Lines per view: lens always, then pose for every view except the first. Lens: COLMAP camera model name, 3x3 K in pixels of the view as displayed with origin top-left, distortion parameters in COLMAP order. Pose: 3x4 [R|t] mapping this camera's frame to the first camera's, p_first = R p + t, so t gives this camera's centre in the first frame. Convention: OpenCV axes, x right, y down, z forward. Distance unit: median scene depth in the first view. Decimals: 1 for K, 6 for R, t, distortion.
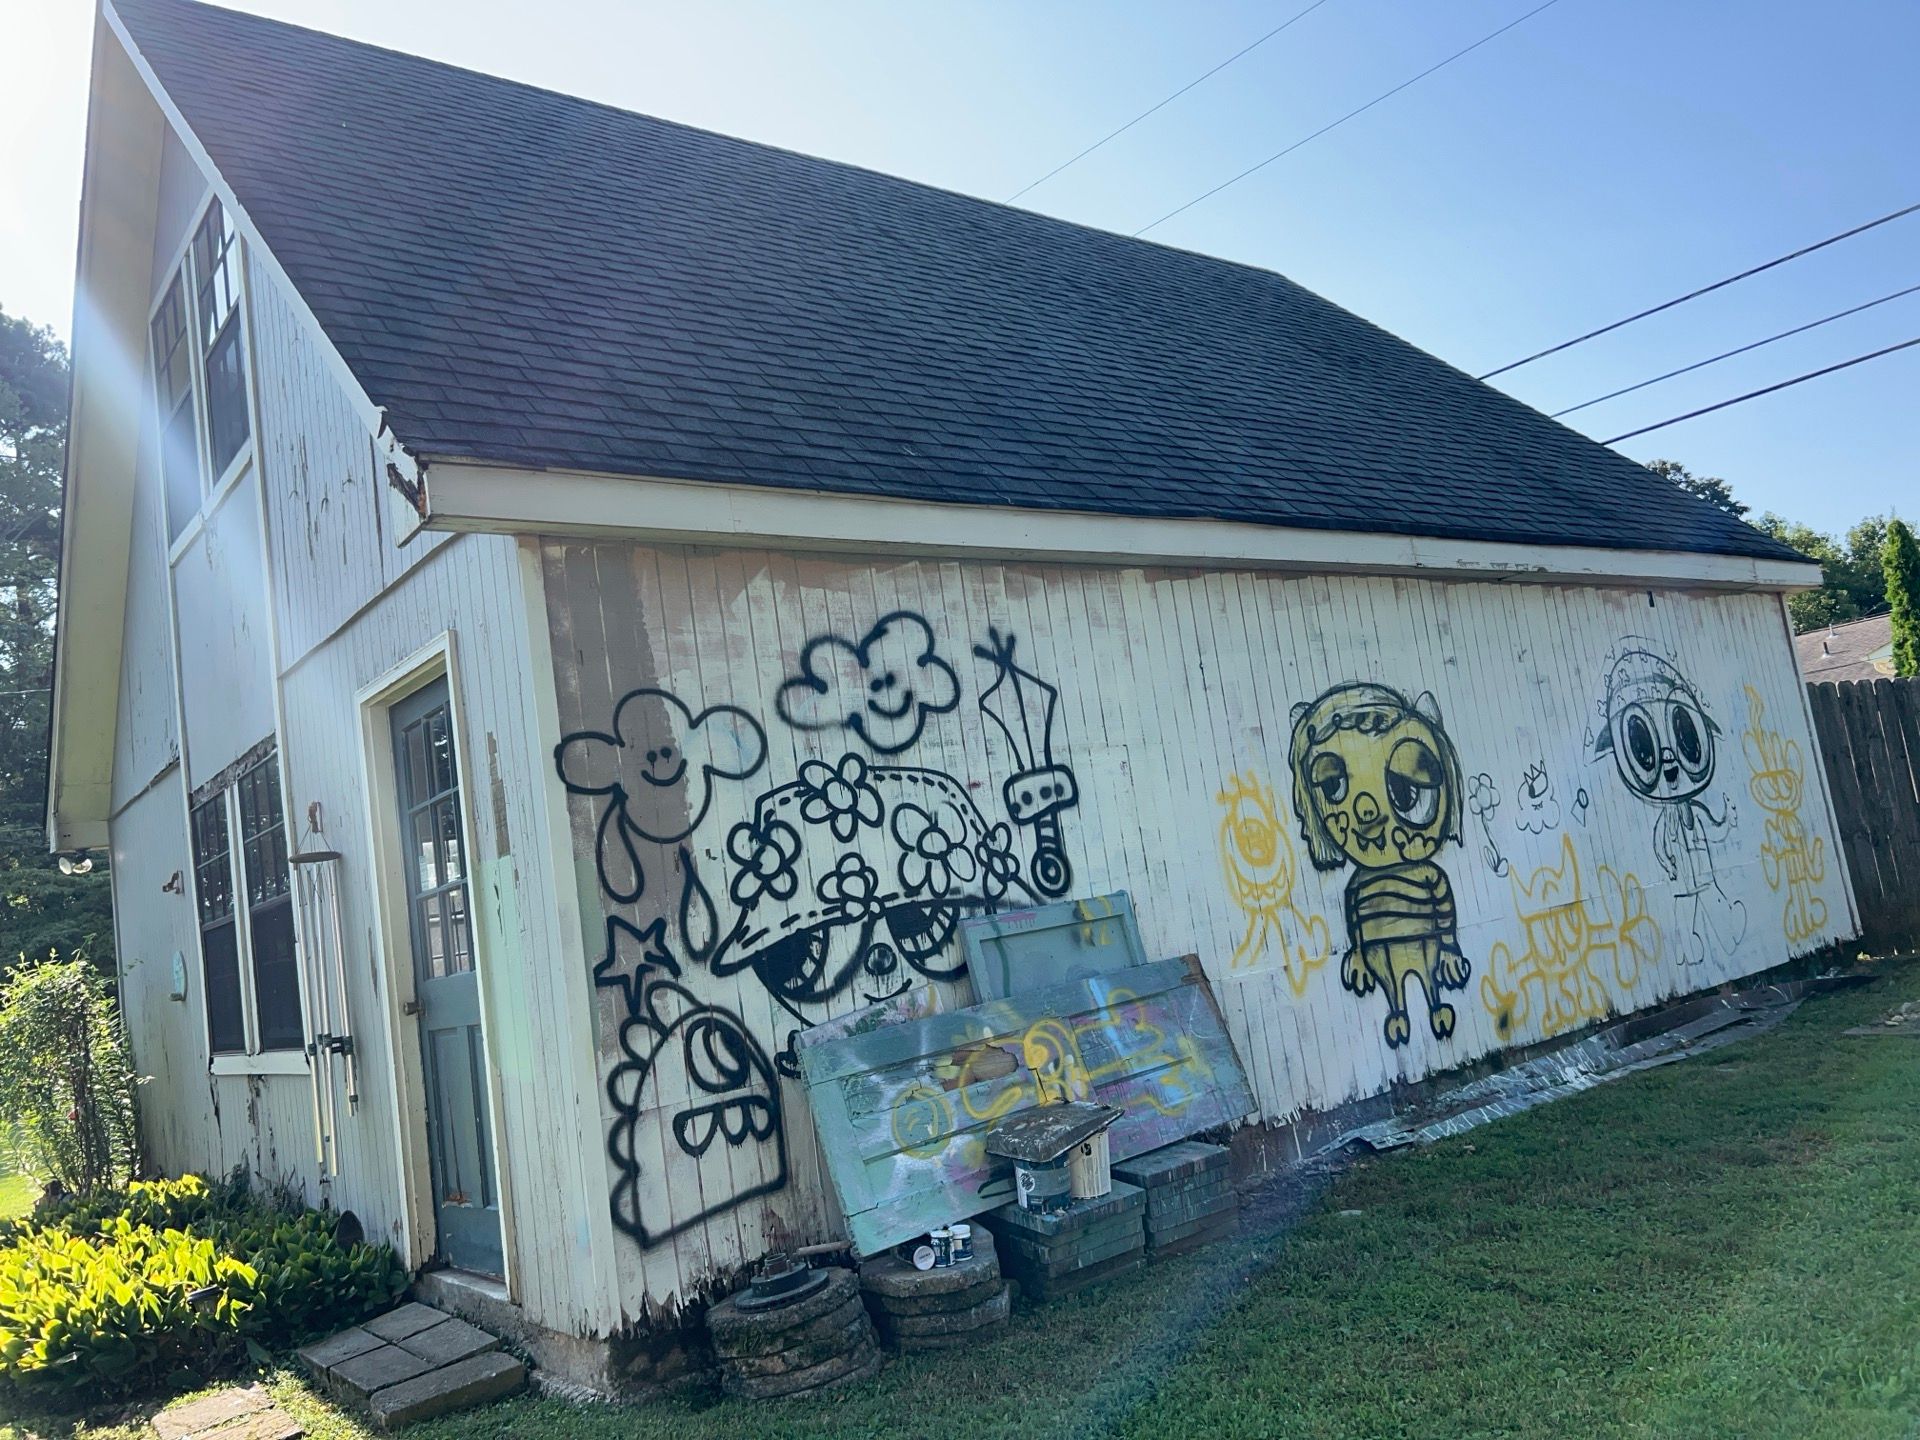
lens RADIAL K [[1437.2, 0, 960.0], [0, 1437.2, 720.0], [0, 0, 1]] dist [0.136776, -0.338876]
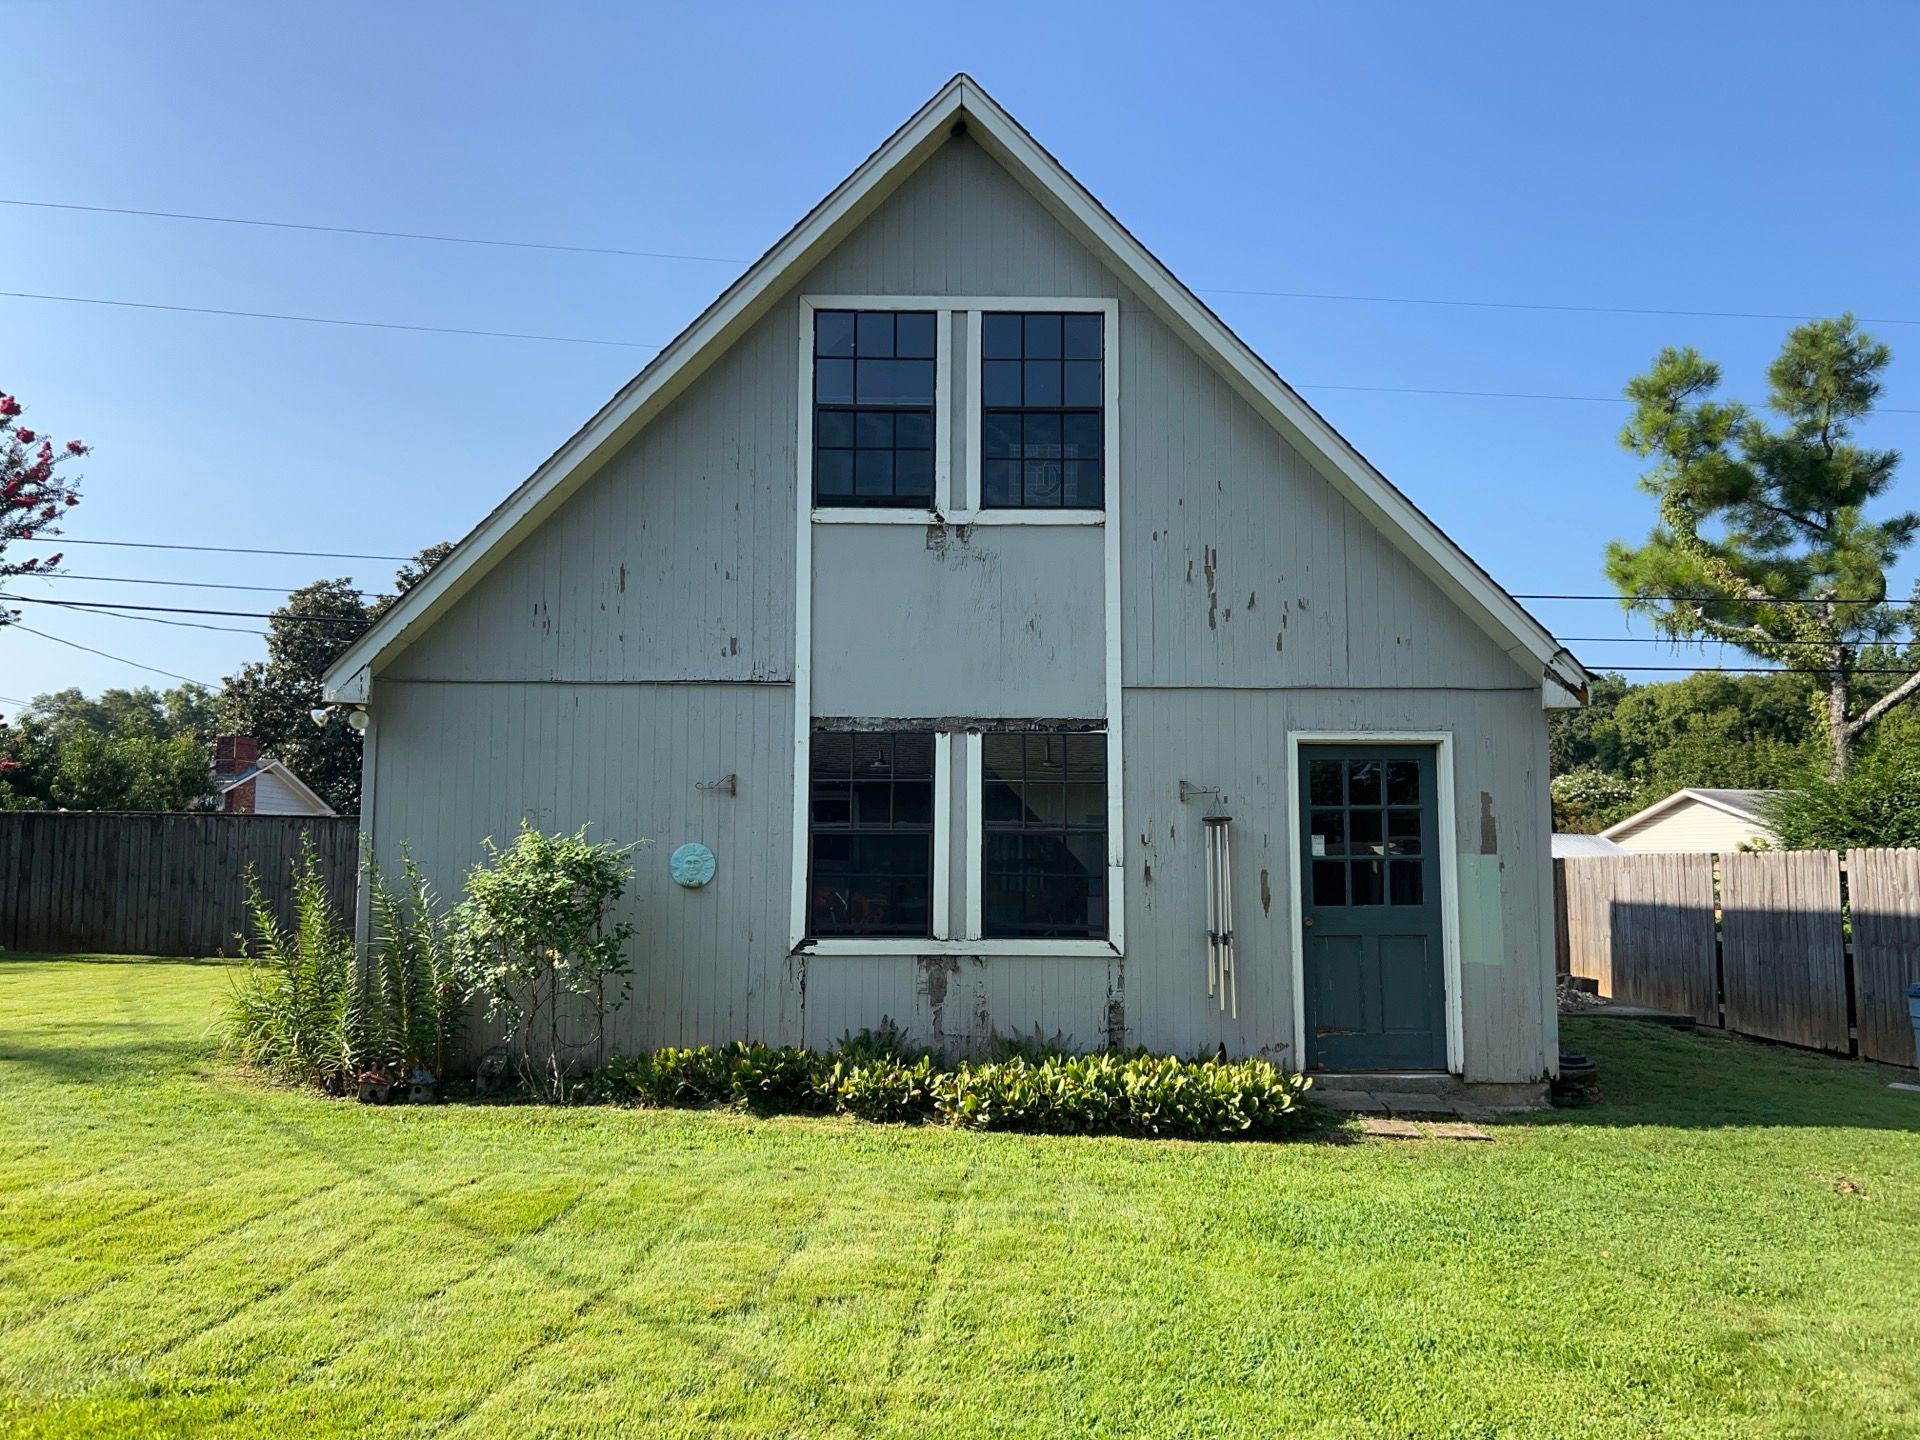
lens RADIAL K [[1448.0, 0, 960.0], [0, 1448.0, 720.0], [0, 0, 1]] dist [0.163185, -0.462425]
pose [[0.598563, 0.223563, 0.769248, -2.059593], [-0.193160, 0.972214, -0.132248, 0.282165], [-0.777439, -0.069429, 0.625115, 0.265206]]
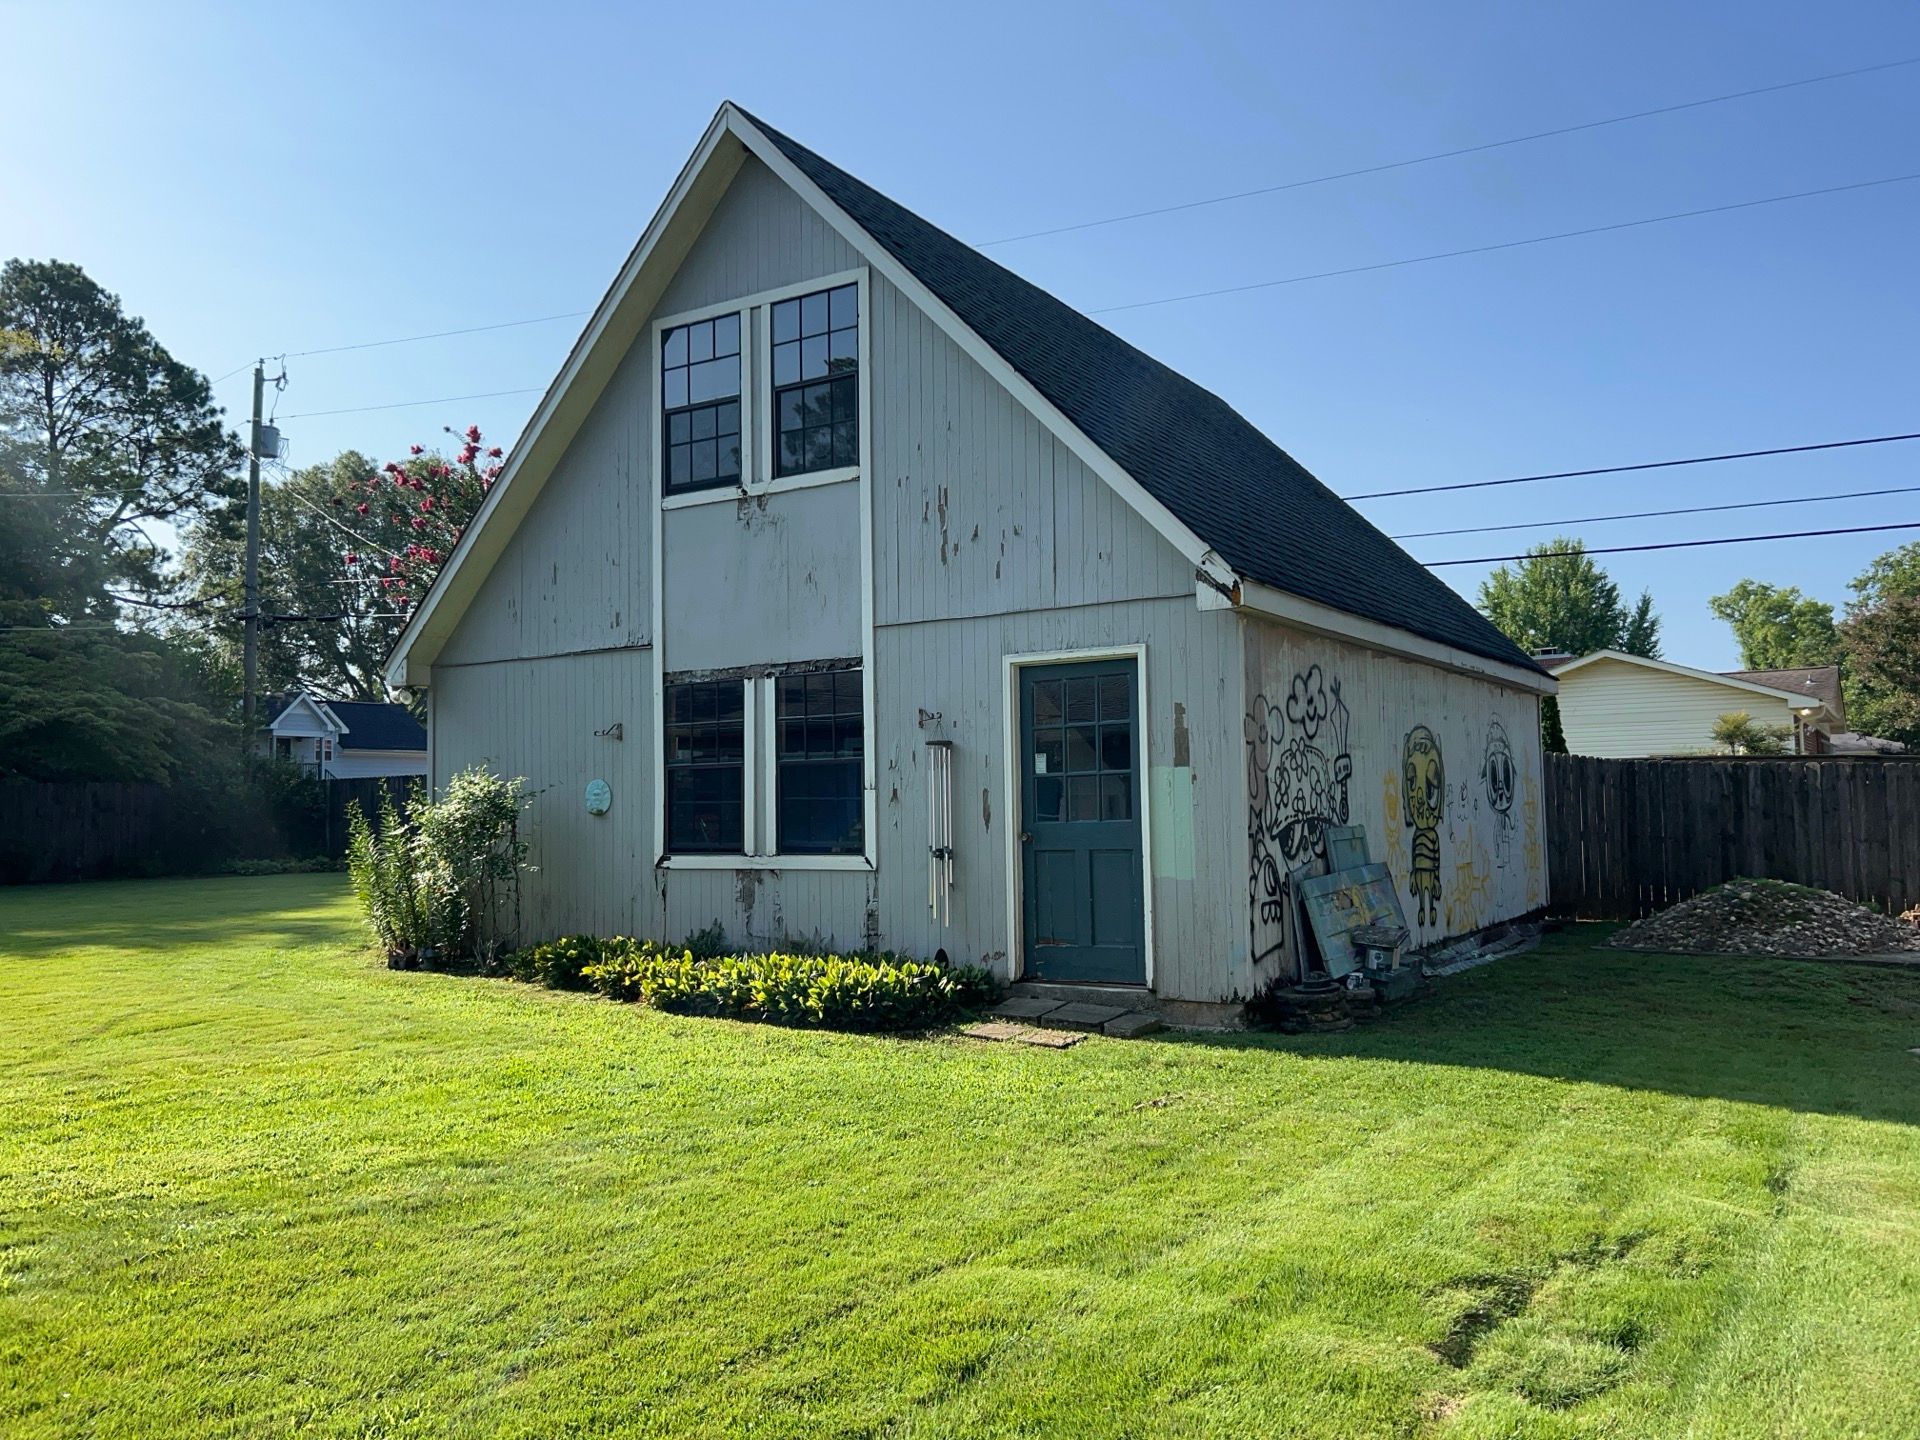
lens RADIAL K [[1448.0, 0, 960.0], [0, 1448.0, 720.0], [0, 0, 1]] dist [0.163185, -0.462425]
pose [[0.932938, 0.149990, 0.327308, -1.083775], [-0.163073, 0.986532, 0.012733, 0.048006], [-0.320990, -0.065254, 0.944832, -0.663330]]
